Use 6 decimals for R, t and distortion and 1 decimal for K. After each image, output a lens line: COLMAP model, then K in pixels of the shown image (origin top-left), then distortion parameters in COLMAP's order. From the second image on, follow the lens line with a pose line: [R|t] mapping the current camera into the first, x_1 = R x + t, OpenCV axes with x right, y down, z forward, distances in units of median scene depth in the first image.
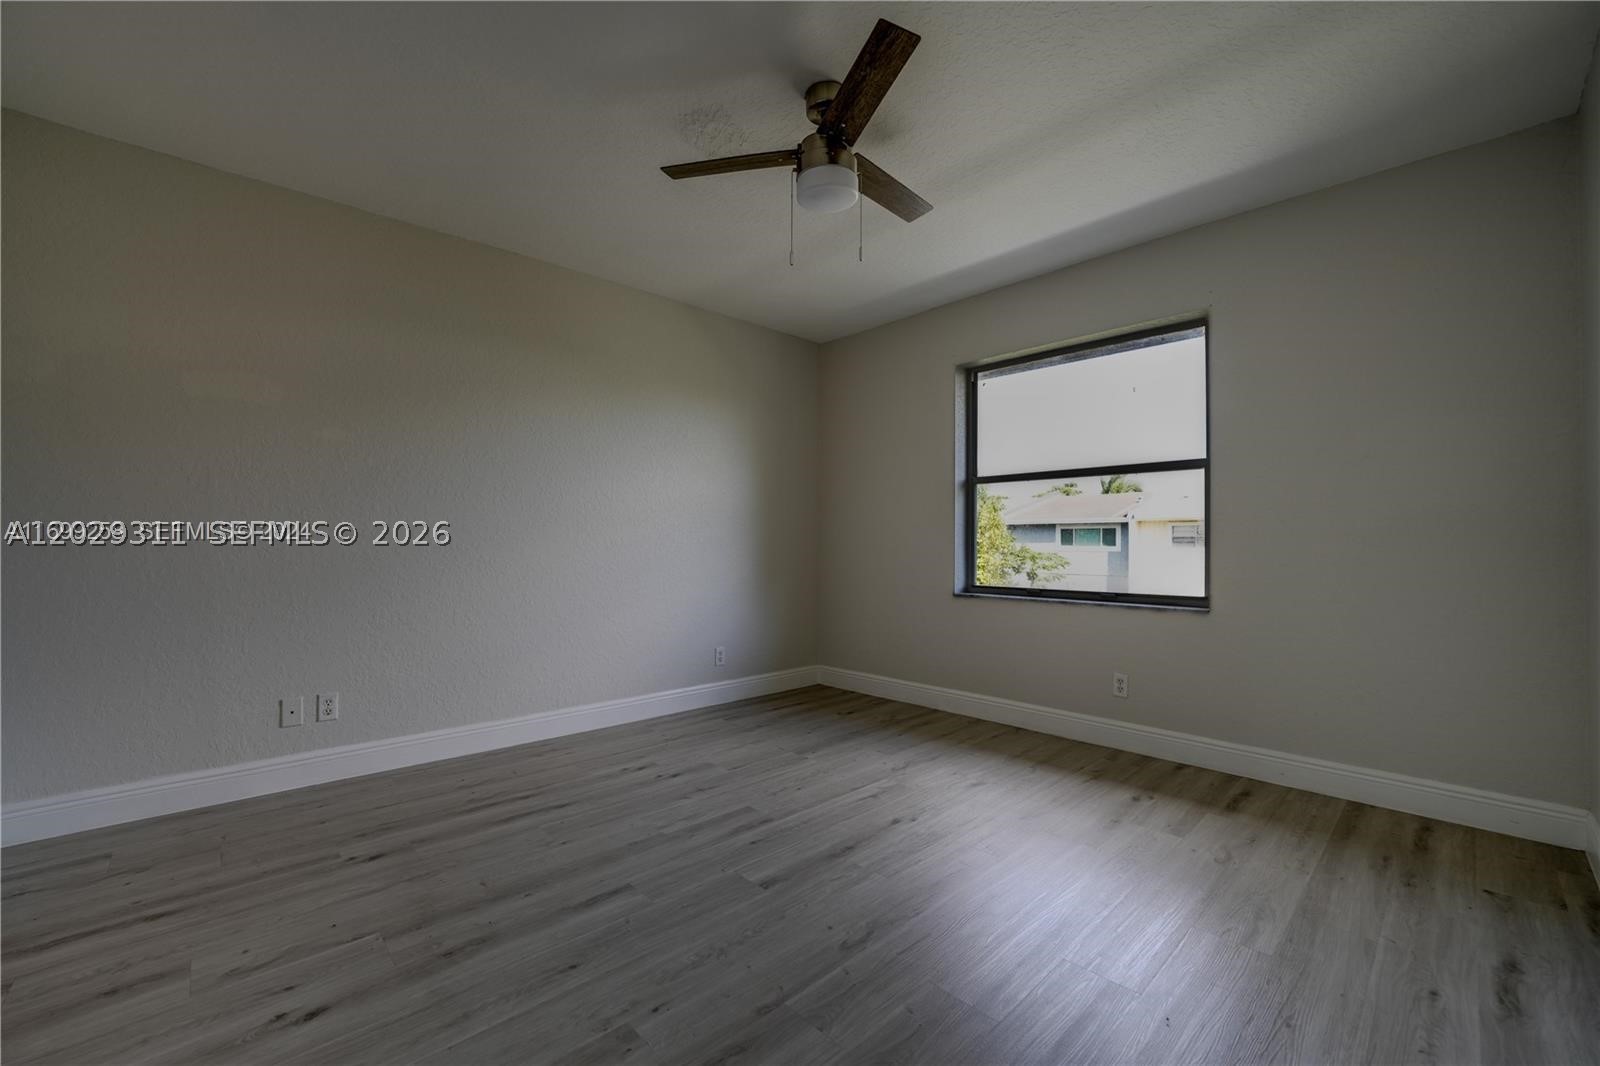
lens RADIAL K [[642.6, 0, 801.3], [0, 642.6, 537.2], [0, 0, 1]] dist [-0.024585, 0.002710]
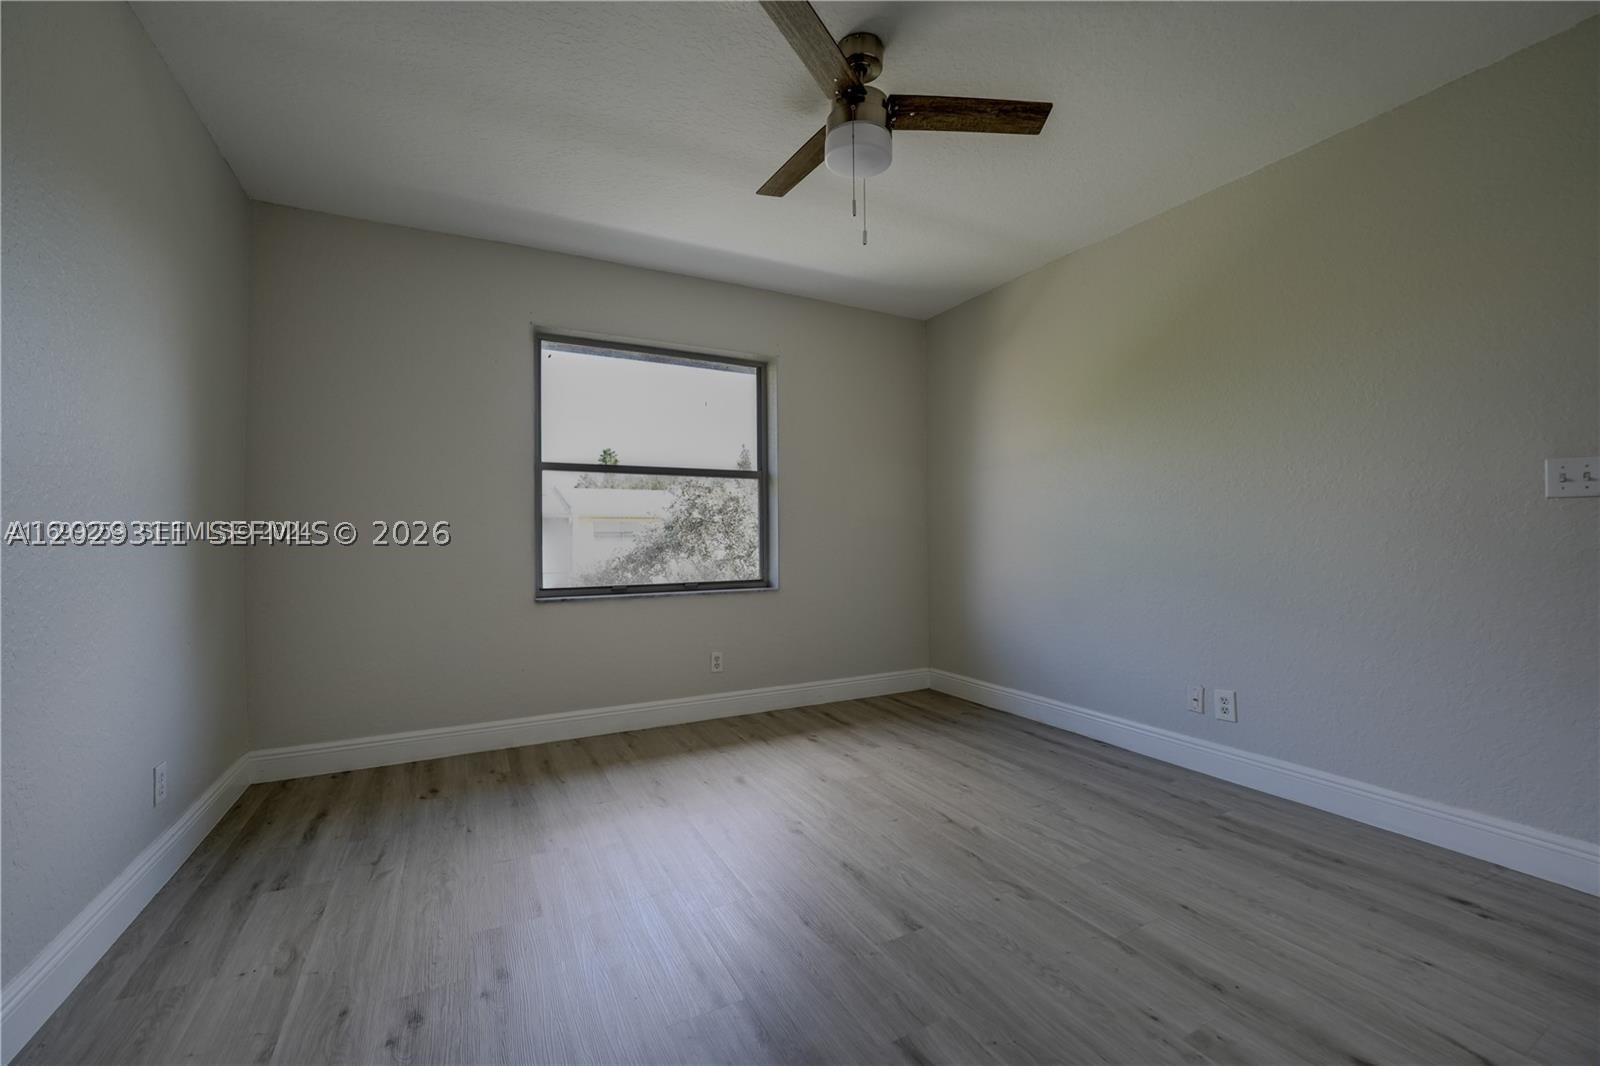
lens RADIAL K [[642.6, 0, 800.0], [0, 642.6, 534.6], [0, 0, 1]] dist [-0.024585, 0.002710]
pose [[0.275826, -0.002210, 0.961205, -0.571424], [-0.001078, 0.999996, 0.002609, 0.000656], [-0.961207, -0.001756, 0.275823, 0.550059]]
